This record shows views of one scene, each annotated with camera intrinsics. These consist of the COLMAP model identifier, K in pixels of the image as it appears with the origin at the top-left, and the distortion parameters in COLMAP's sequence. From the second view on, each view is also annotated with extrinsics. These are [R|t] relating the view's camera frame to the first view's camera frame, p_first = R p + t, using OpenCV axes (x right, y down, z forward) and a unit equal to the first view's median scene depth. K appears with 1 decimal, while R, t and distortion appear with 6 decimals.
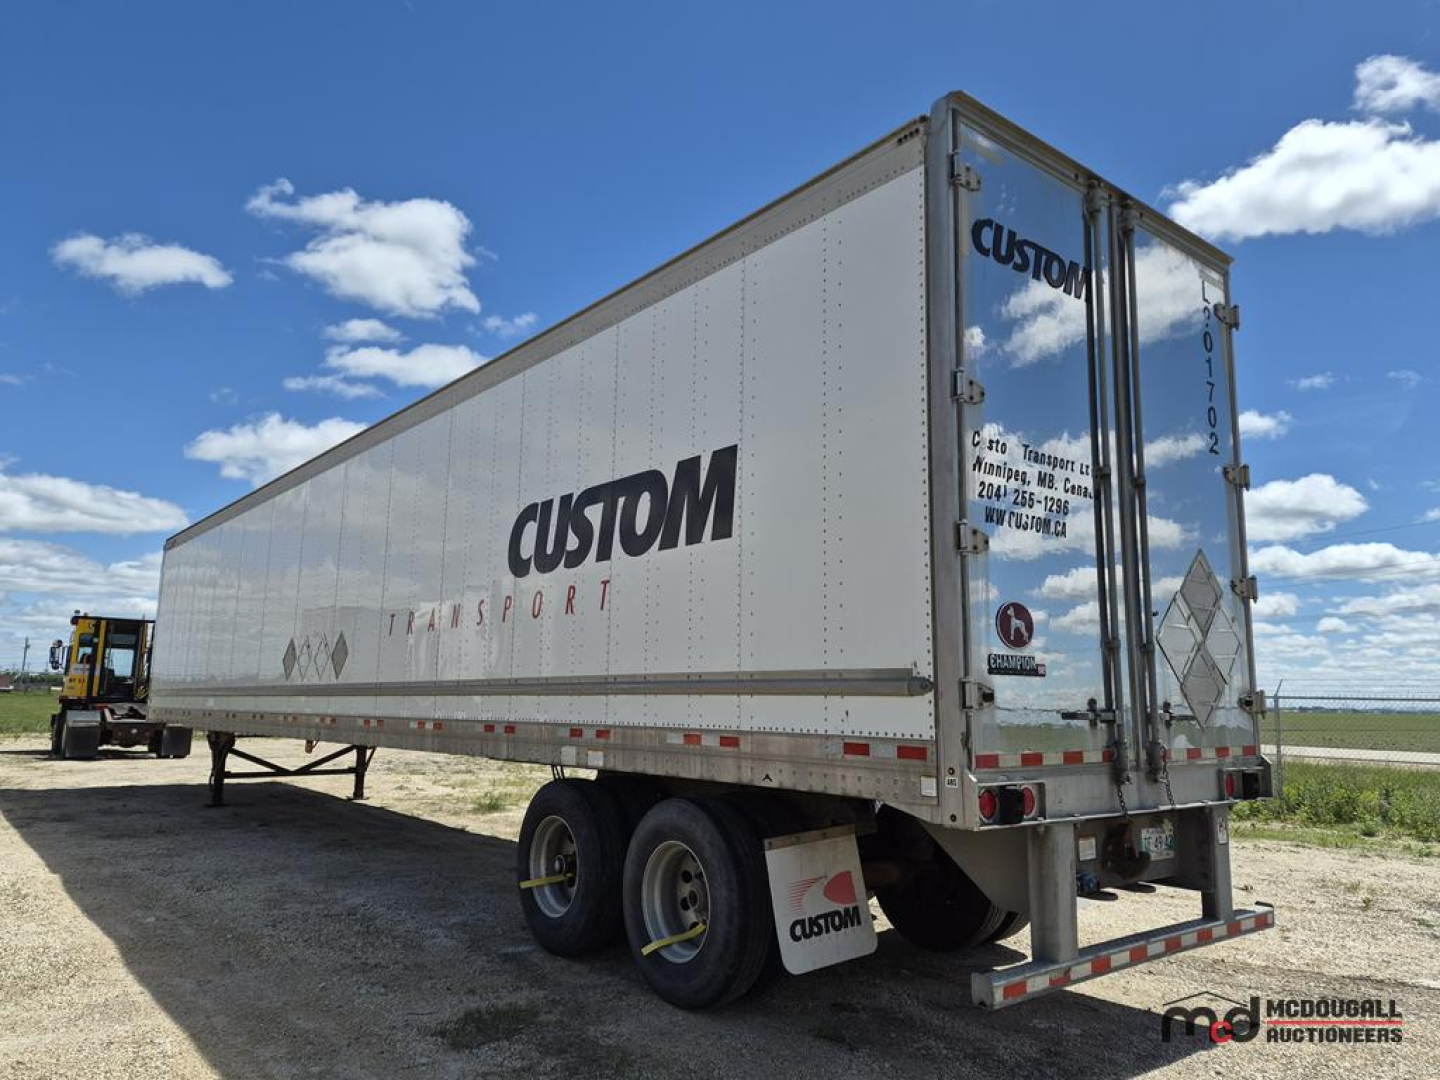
lens RADIAL K [[995.1, 0, 724.4], [0, 995.1, 548.5], [0, 0, 1]] dist [0.127858, -0.178313]
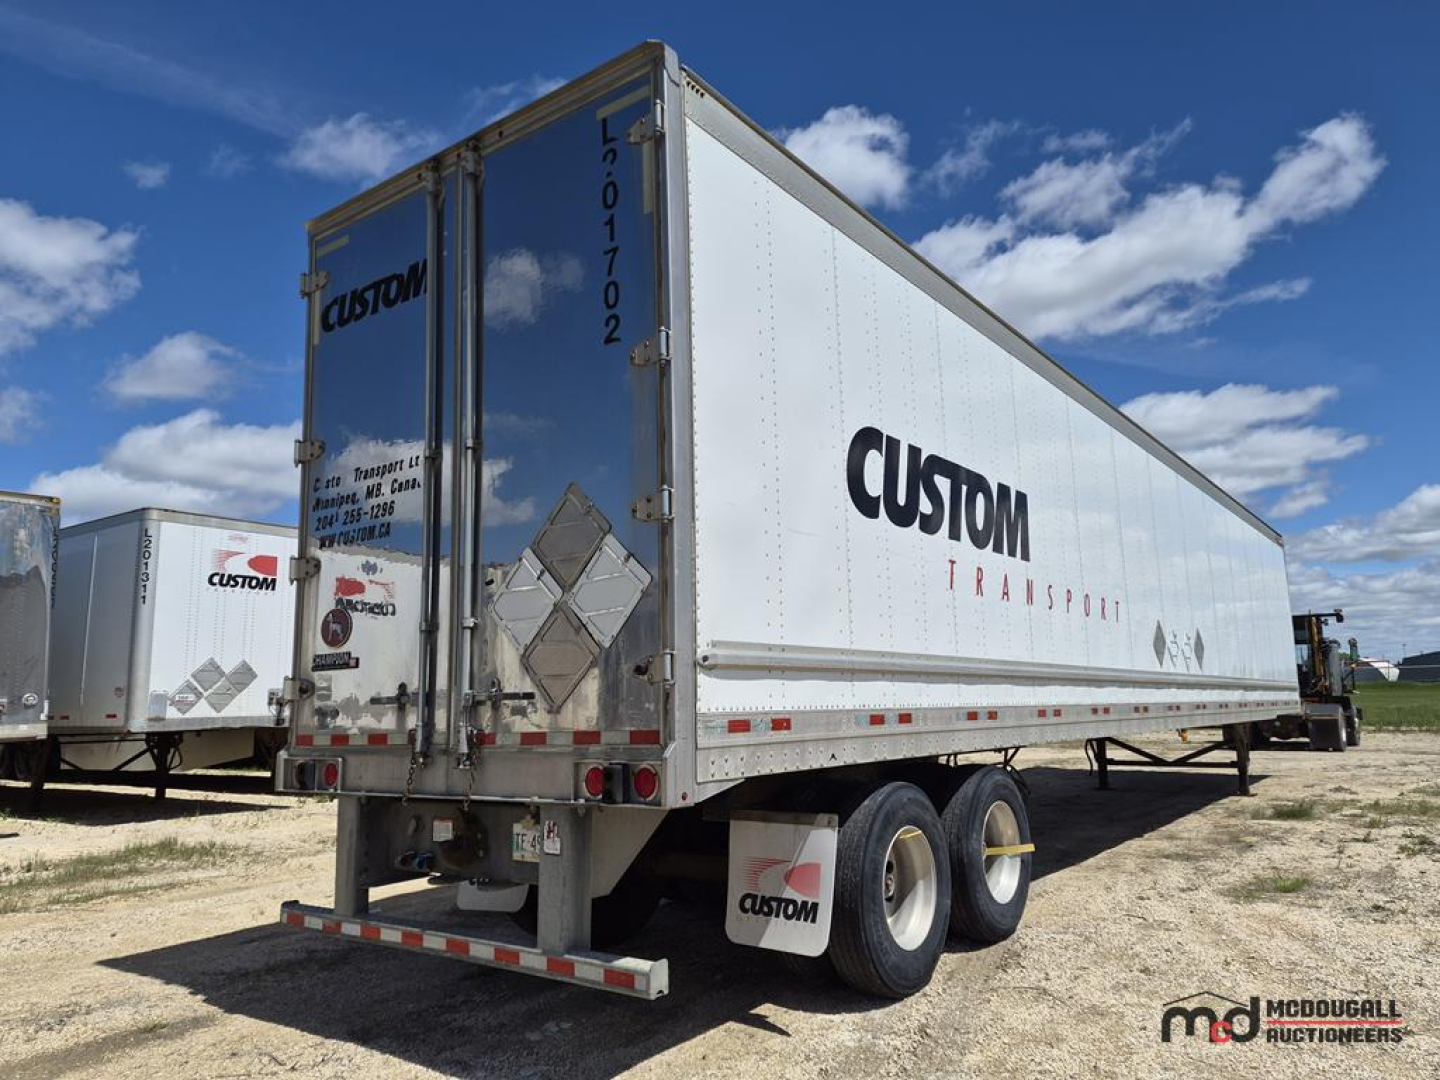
lens RADIAL K [[995.1, 0, 724.4], [0, 995.1, 548.5], [0, 0, 1]] dist [0.127858, -0.178313]
pose [[0.235608, -0.165931, -0.957578, 1.494214], [0.170768, 0.977055, -0.127289, 0.206275], [0.956727, -0.133533, 0.258538, 1.092054]]
